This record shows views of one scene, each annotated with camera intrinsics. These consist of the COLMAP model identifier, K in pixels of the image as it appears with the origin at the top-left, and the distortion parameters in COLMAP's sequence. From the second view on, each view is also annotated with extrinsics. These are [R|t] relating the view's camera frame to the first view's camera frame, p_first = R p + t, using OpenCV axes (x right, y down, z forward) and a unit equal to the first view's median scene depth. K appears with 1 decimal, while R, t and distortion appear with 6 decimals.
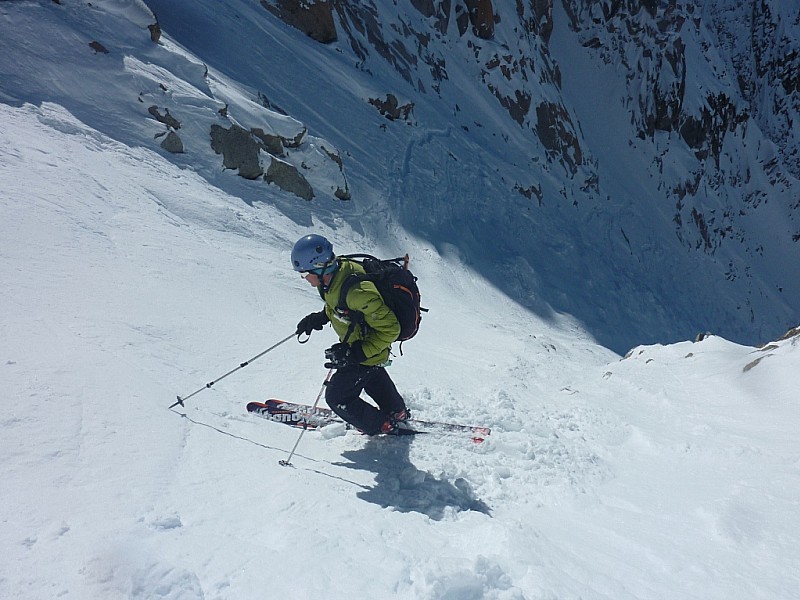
lens RADIAL K [[610.5, 0, 401.1], [0, 610.5, 299.8], [0, 0, 1]] dist [-0.037759, 0.002967]
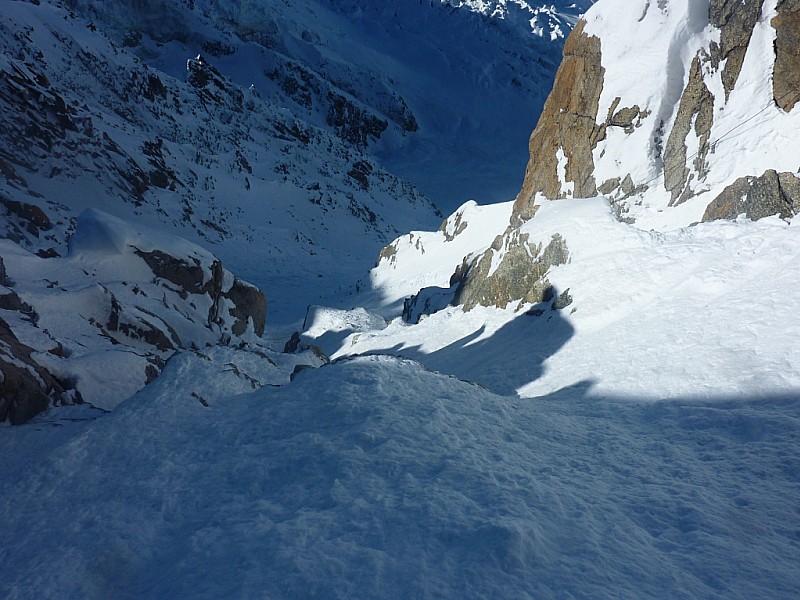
lens RADIAL K [[610.5, 0, 400.0], [0, 610.5, 299.5], [0, 0, 1]] dist [-0.037759, 0.002967]
pose [[0.460095, -0.663409, 0.590085, -0.259121], [0.662474, 0.698997, 0.269317, -0.102039], [-0.591135, 0.267004, 0.761097, -0.293260]]
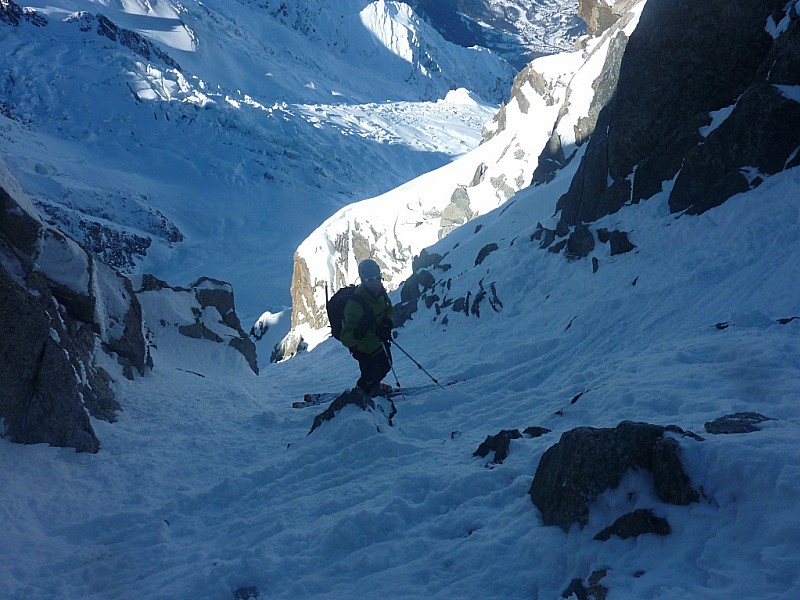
lens RADIAL K [[610.5, 0, 401.2], [0, 610.5, 299.7], [0, 0, 1]] dist [-0.037759, 0.002967]
pose [[0.056571, -0.641521, 0.765016, -0.290245], [0.718763, 0.557988, 0.414763, -0.116243], [-0.692949, 0.526402, 0.492668, -0.322197]]
